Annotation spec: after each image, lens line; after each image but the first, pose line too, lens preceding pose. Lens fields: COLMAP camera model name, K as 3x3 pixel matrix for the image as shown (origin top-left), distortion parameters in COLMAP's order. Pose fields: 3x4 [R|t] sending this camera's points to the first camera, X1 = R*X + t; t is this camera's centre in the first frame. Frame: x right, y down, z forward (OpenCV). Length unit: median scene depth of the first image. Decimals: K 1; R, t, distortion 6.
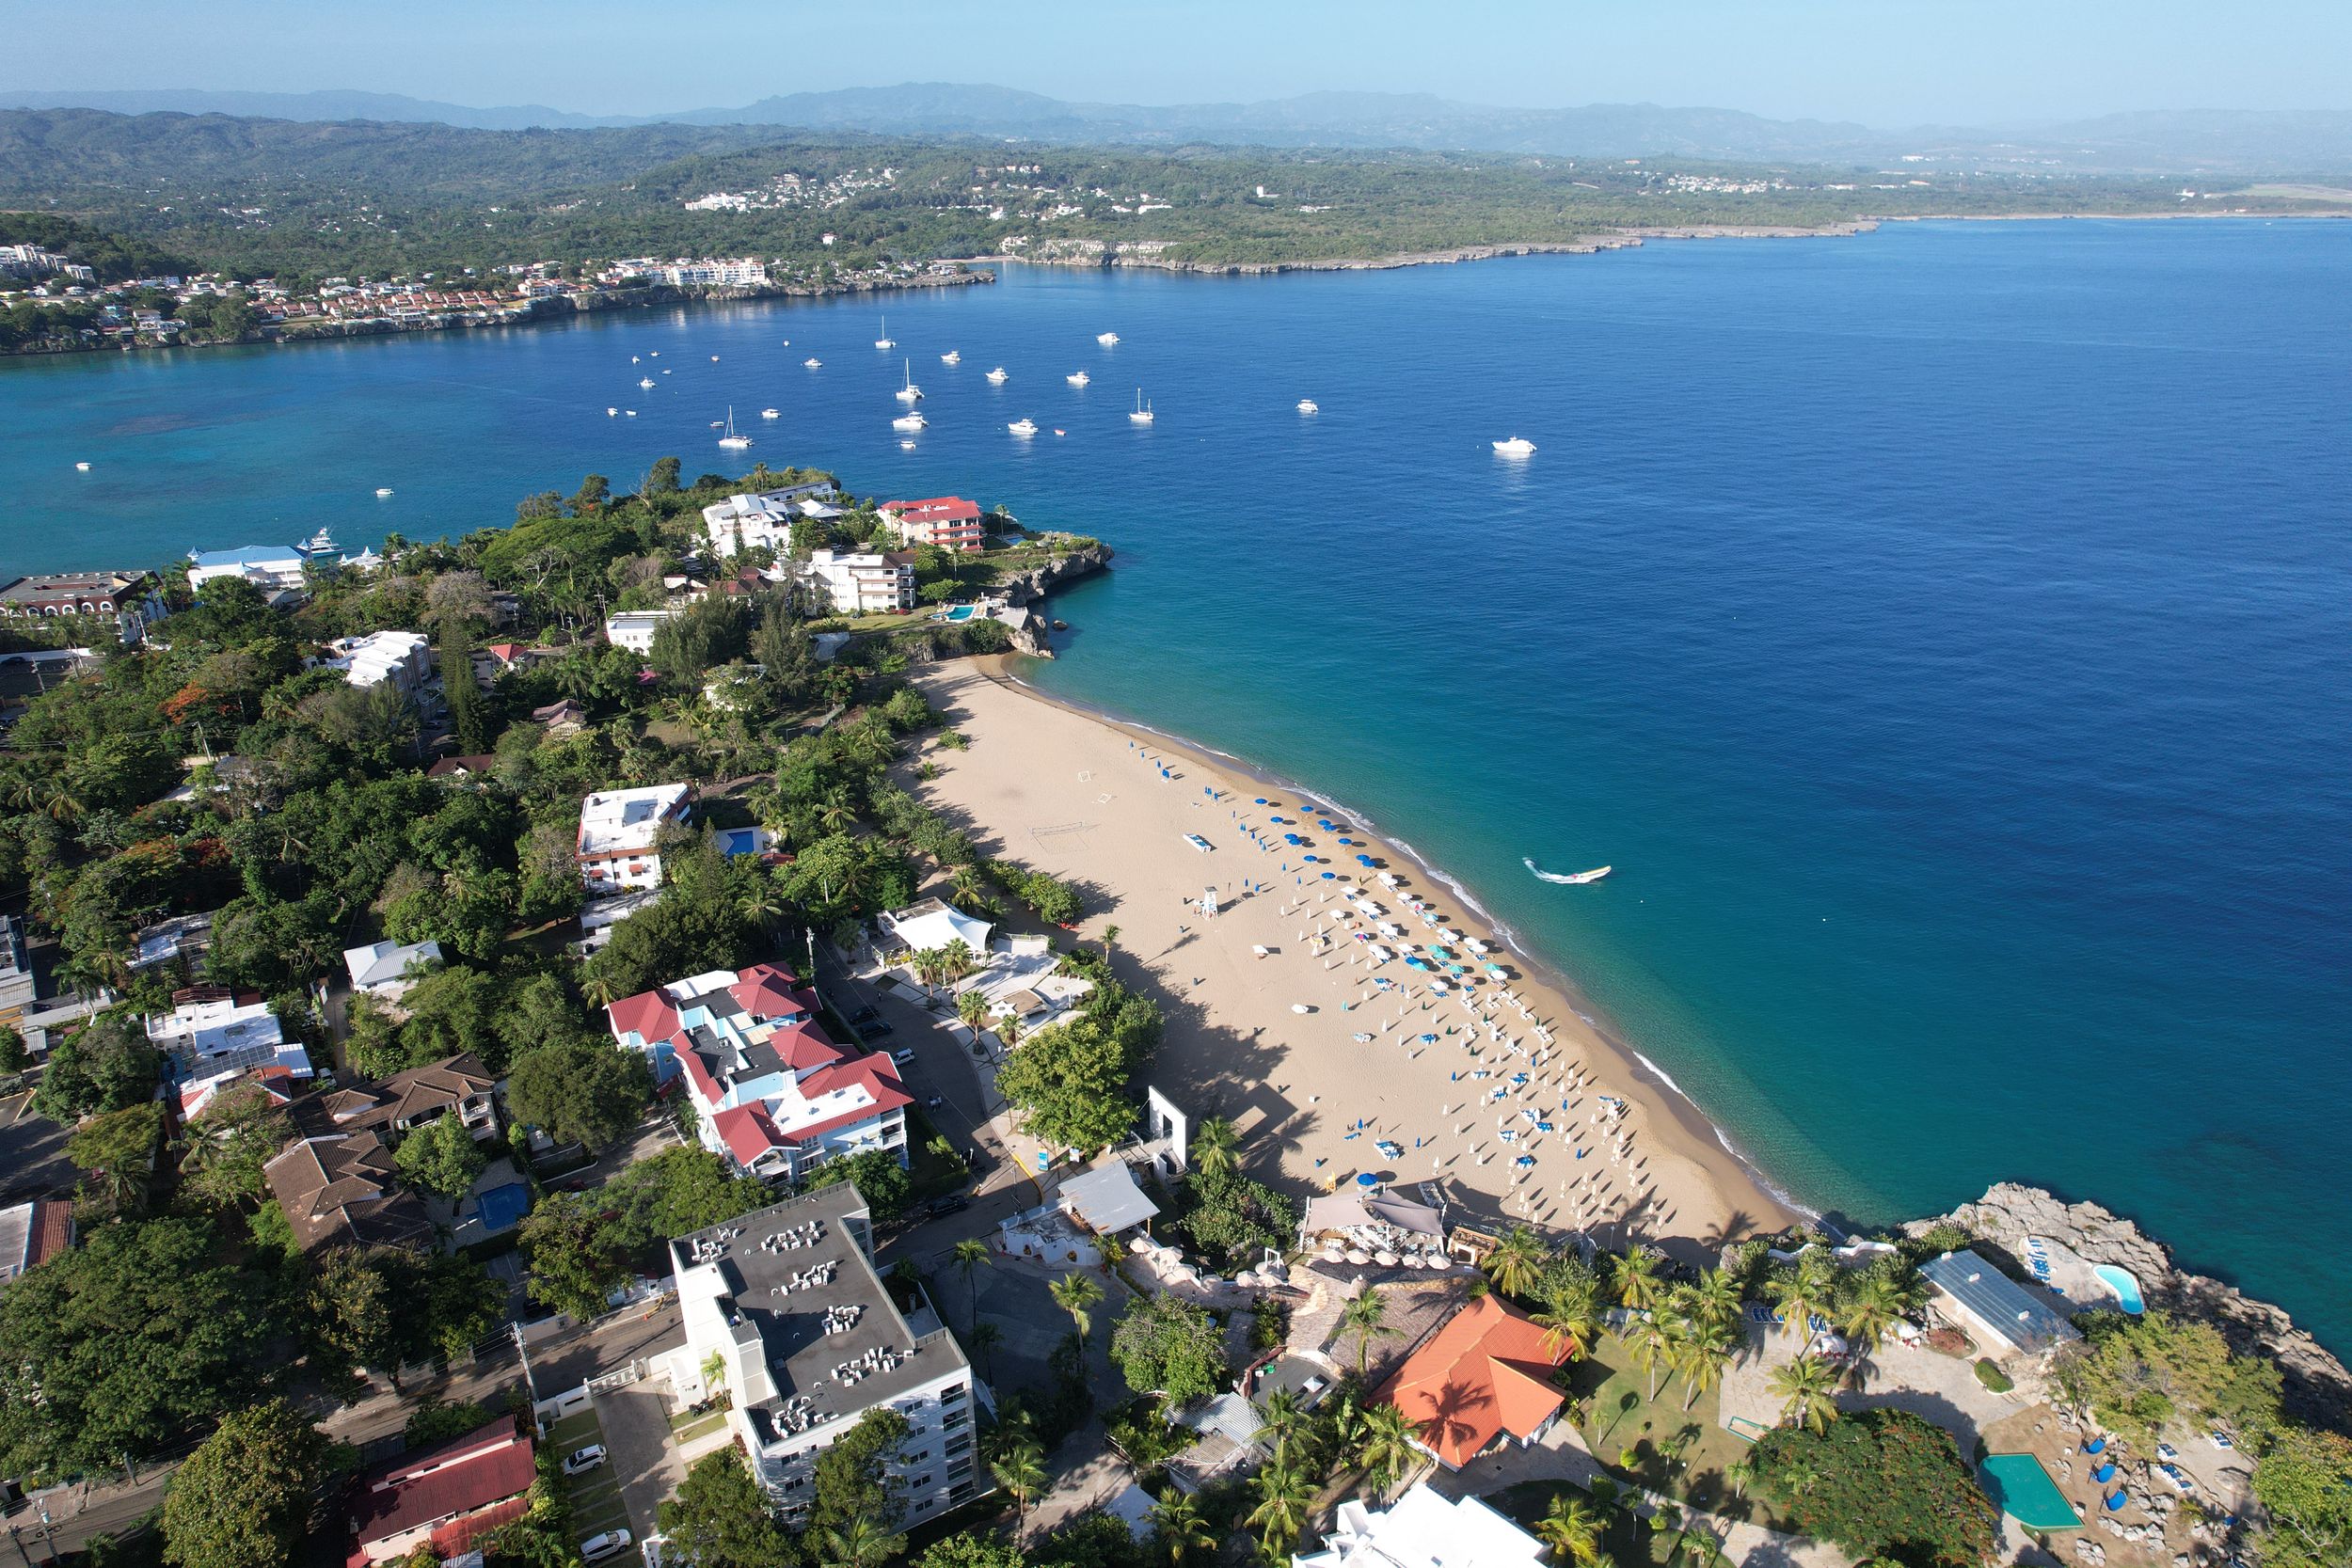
lens RADIAL K [[1530.2, 0, 1163.5], [0, 1530.2, 776.2], [0, 0, 1]] dist [-0.042209, 0.040623]
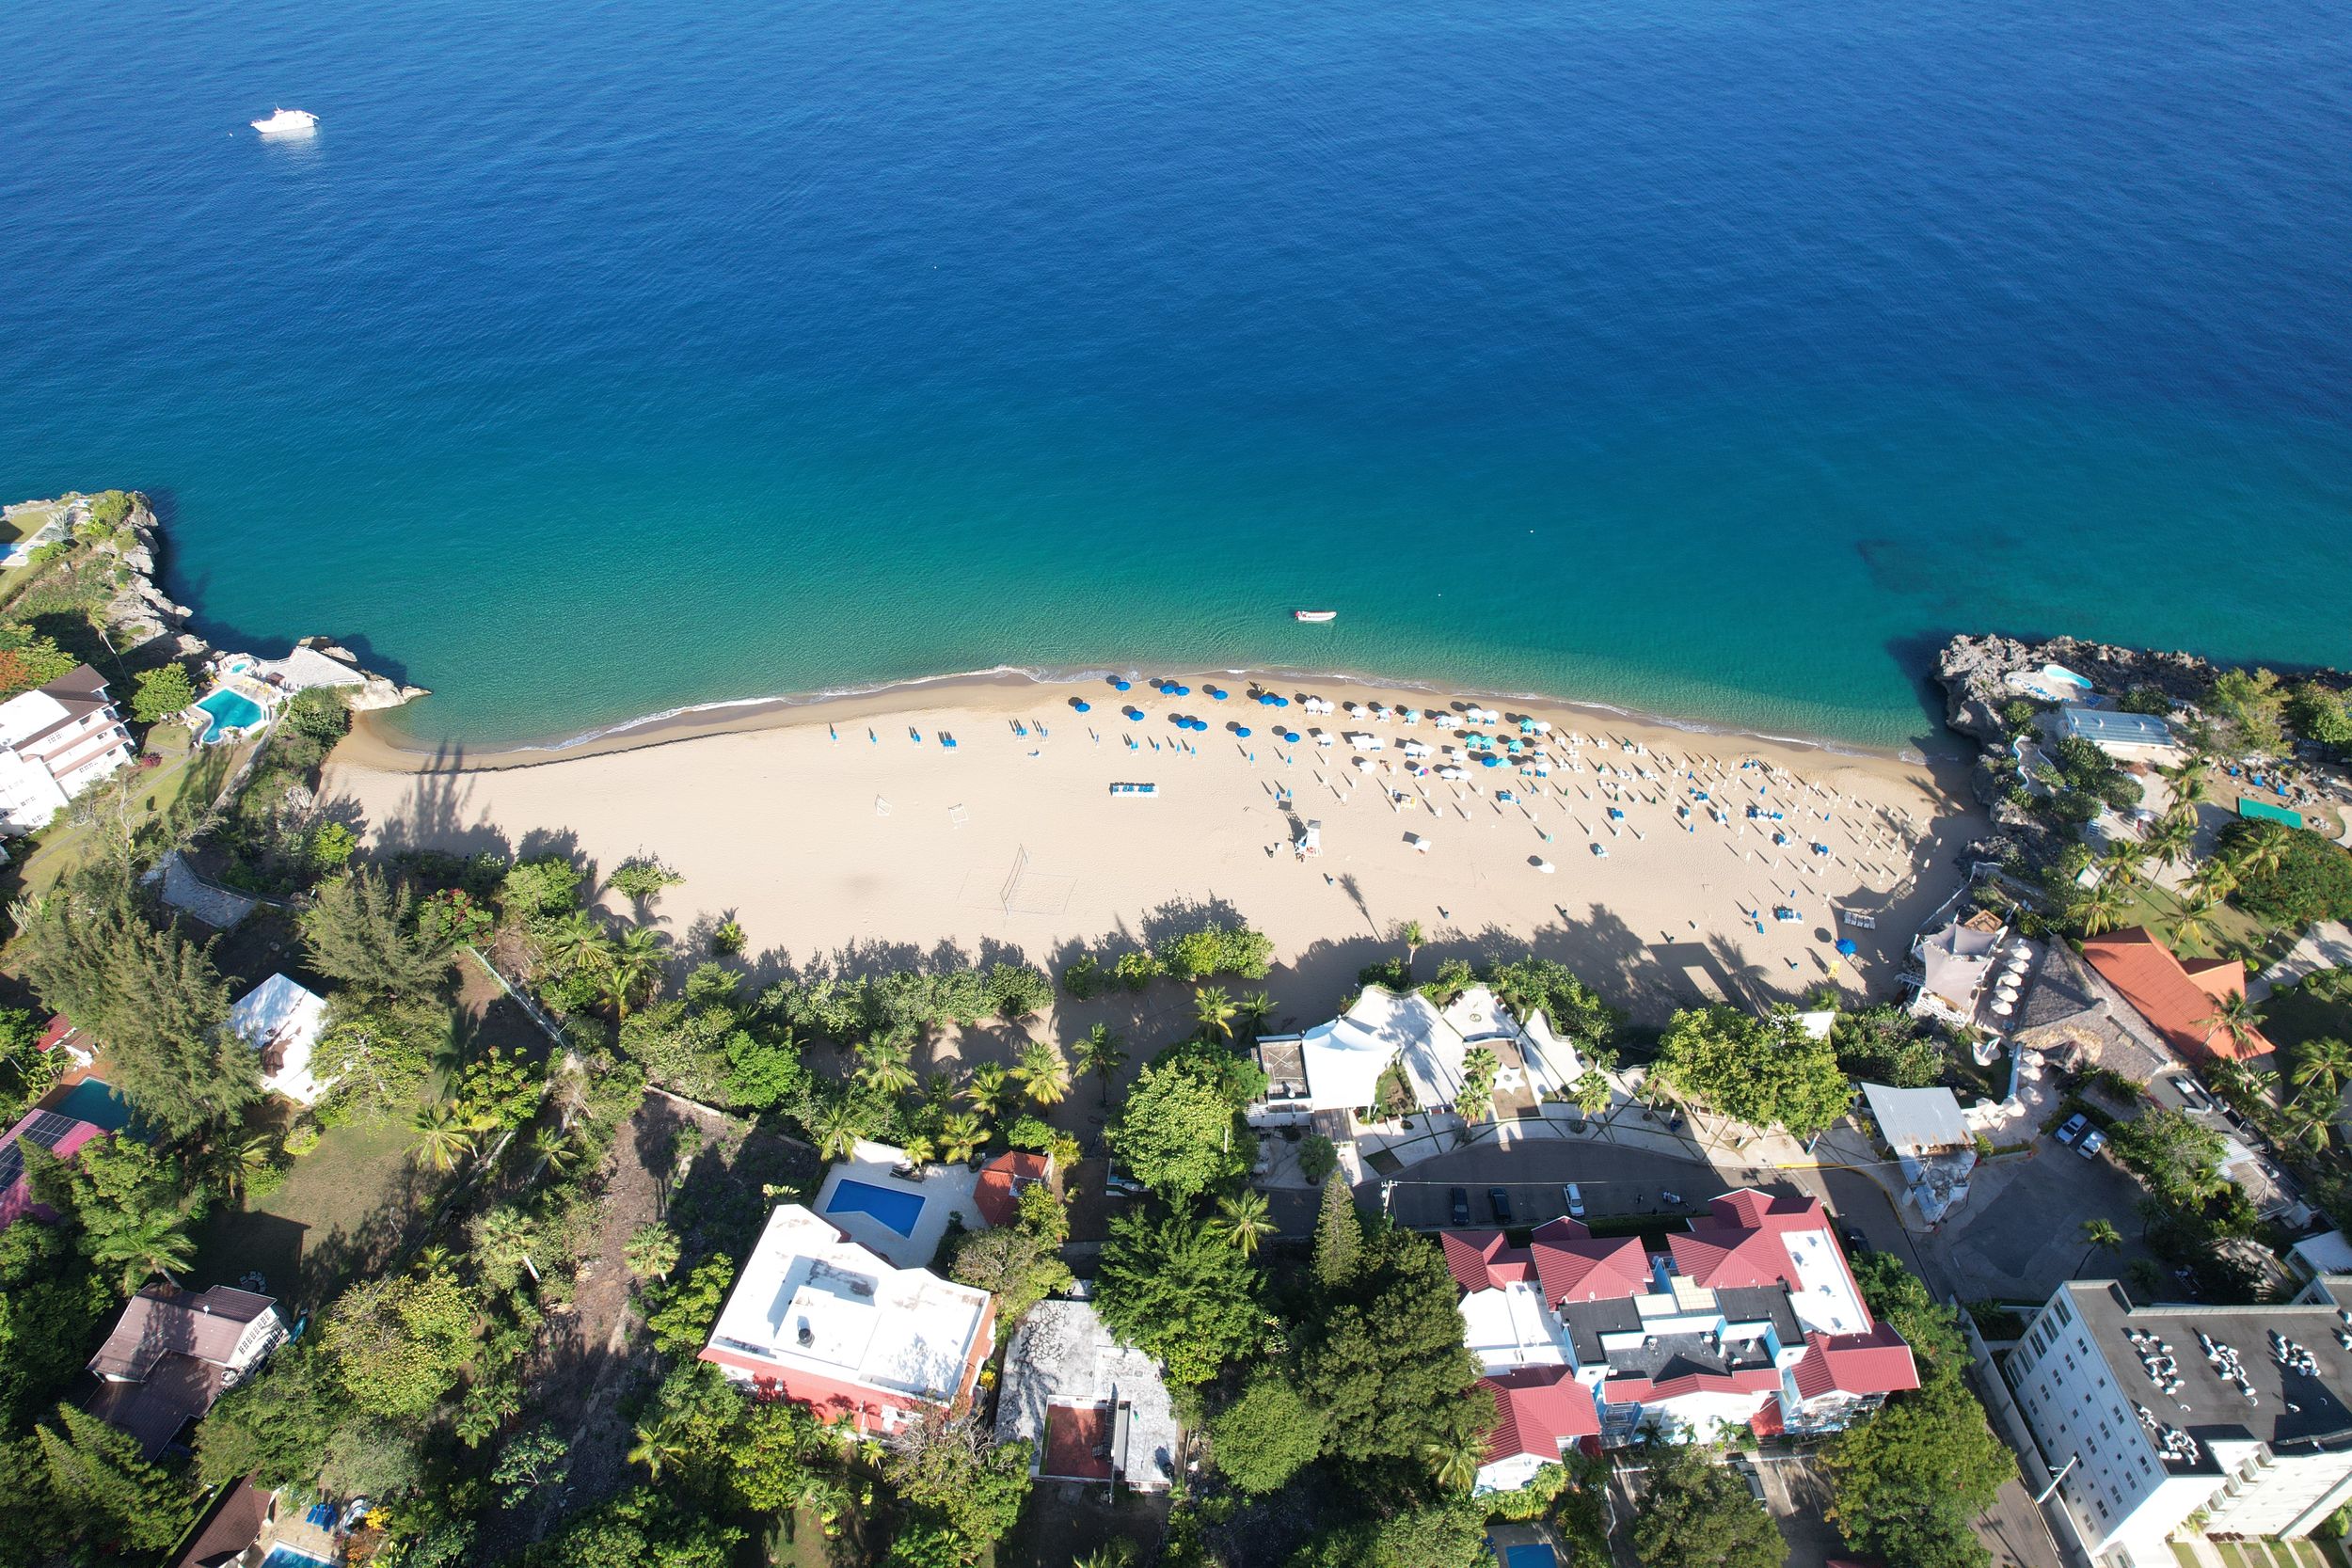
lens RADIAL K [[1530.2, 0, 1163.5], [0, 1530.2, 776.2], [0, 0, 1]] dist [-0.042209, 0.040623]
pose [[0.480195, -0.557956, 0.676830, -0.595575], [0.323565, 0.829870, 0.454556, -0.378320], [-0.815303, 0.000723, 0.579034, 0.595945]]
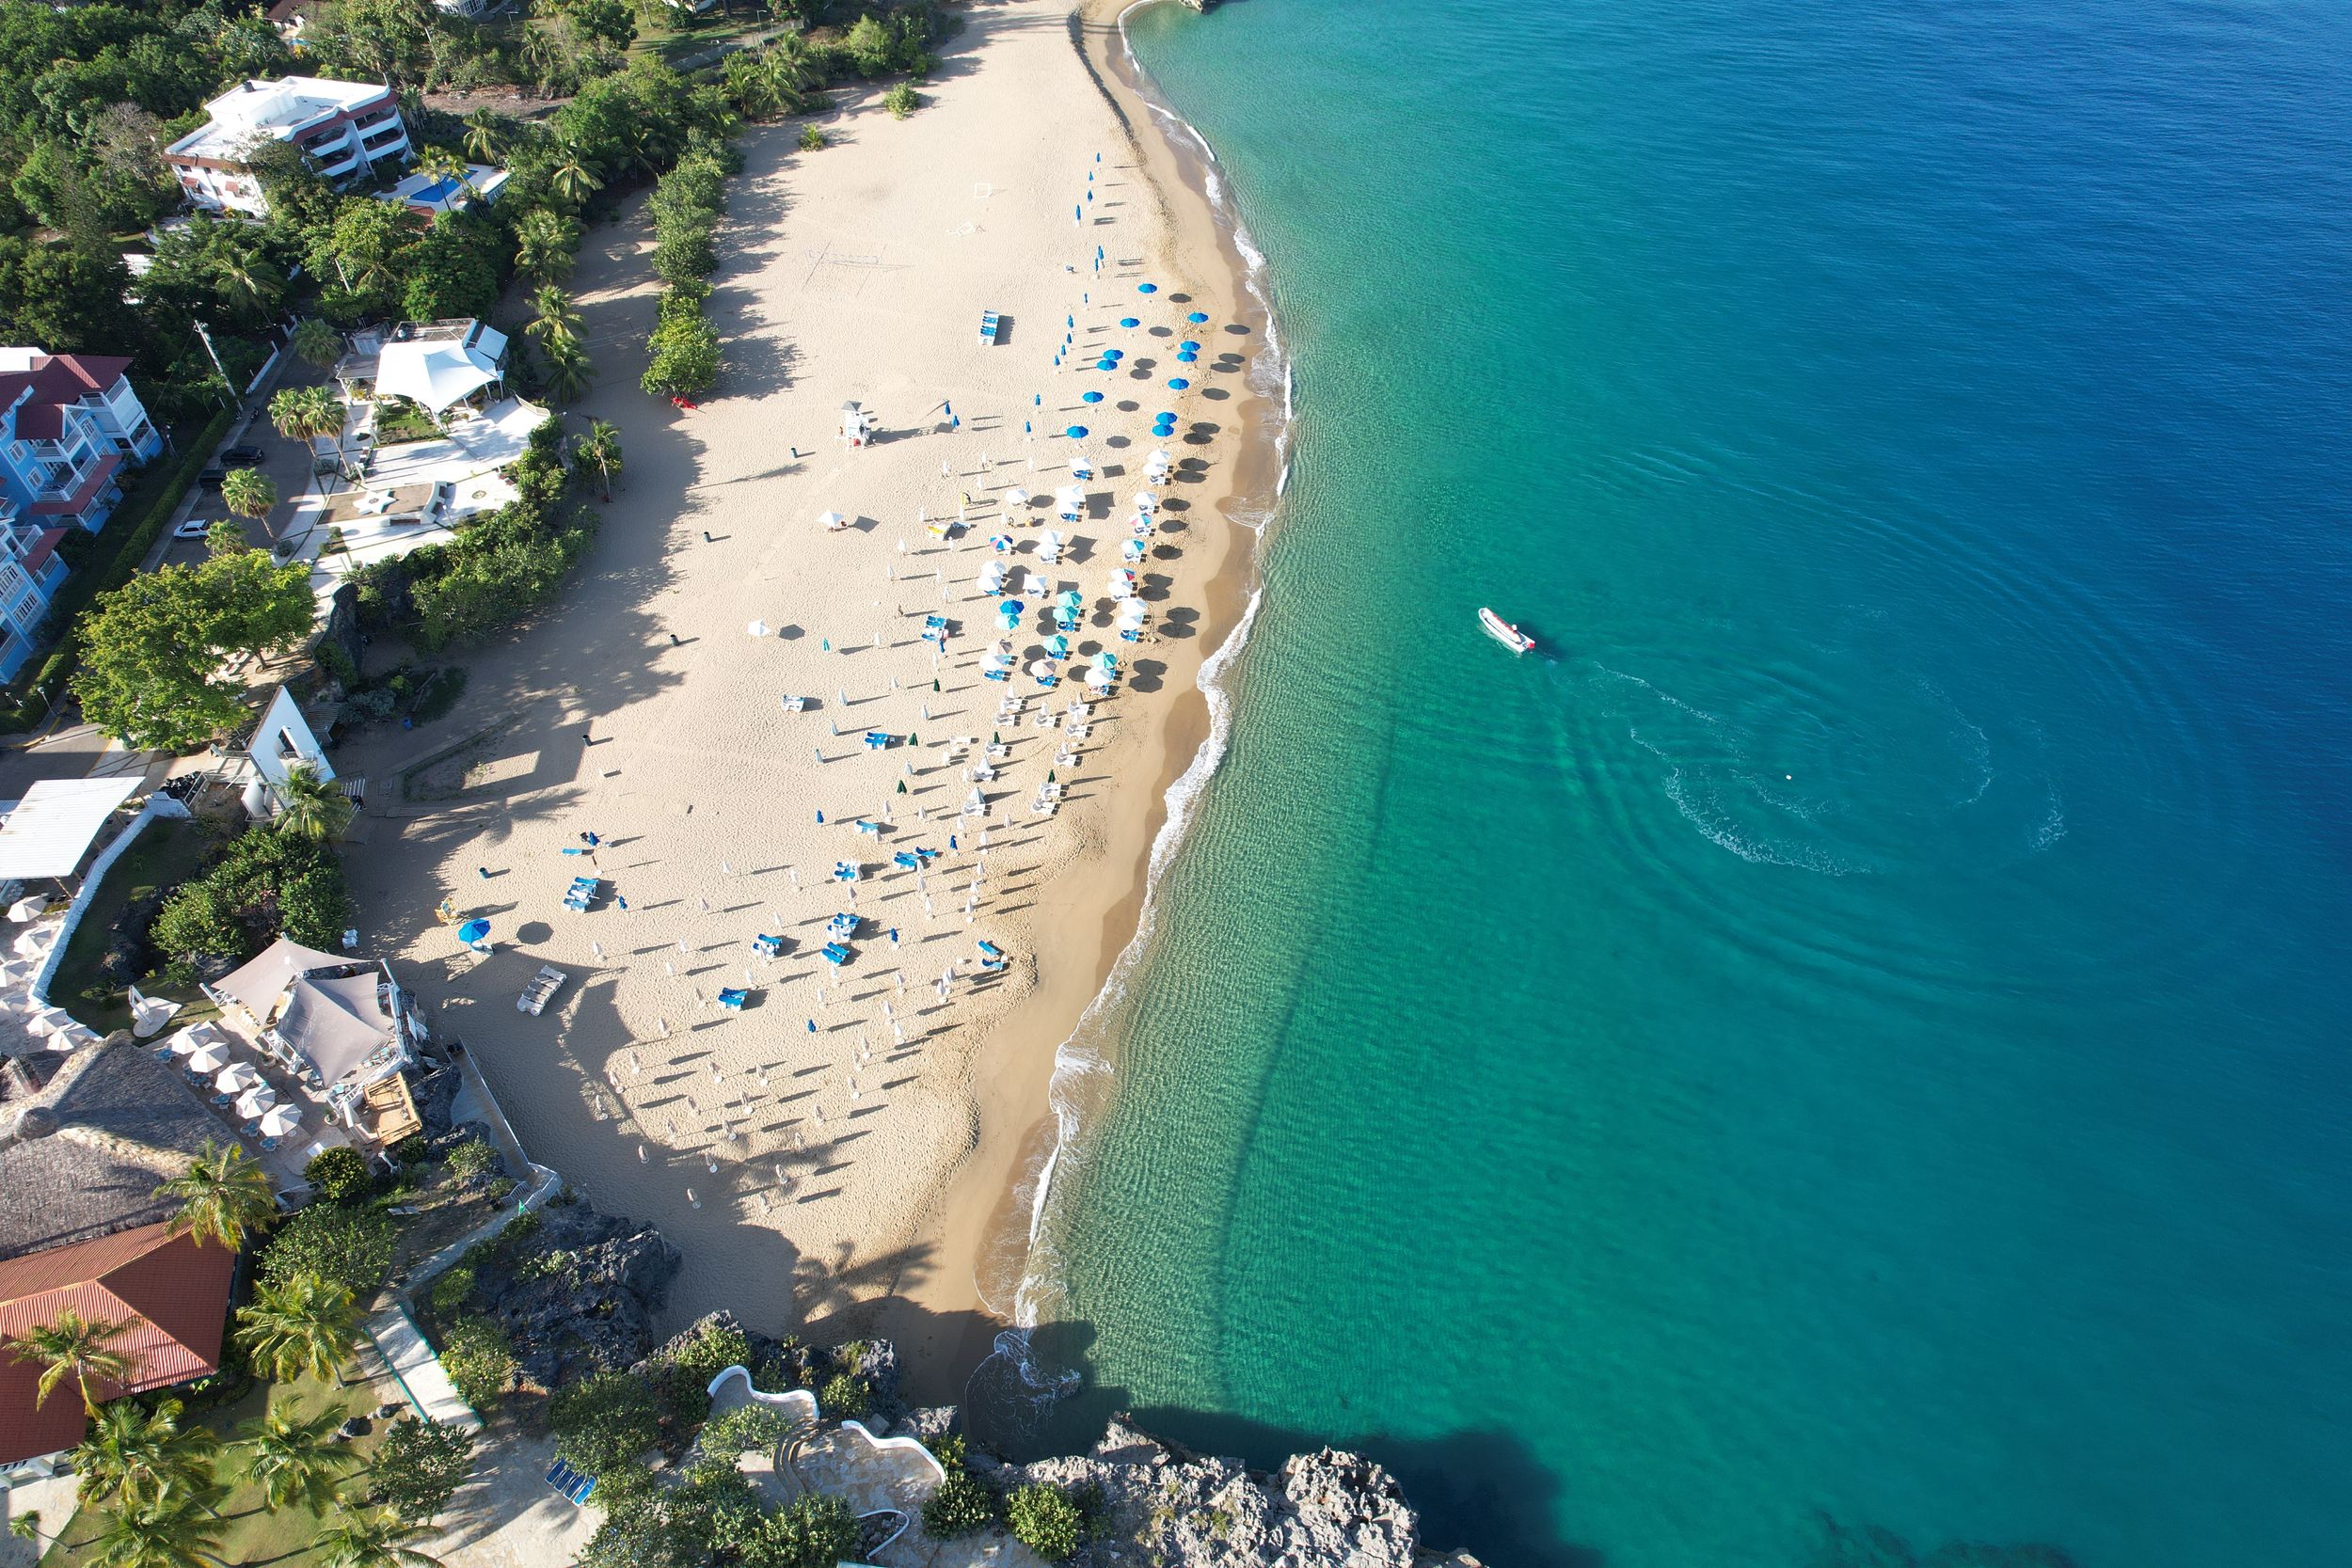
lens RADIAL K [[1530.2, 0, 1163.5], [0, 1530.2, 776.2], [0, 0, 1]] dist [-0.042209, 0.040623]
pose [[0.865349, 0.356156, -0.352596, 0.457169], [-0.190399, 0.884425, 0.426075, -0.095448], [0.463594, -0.301570, 0.833148, 0.479977]]
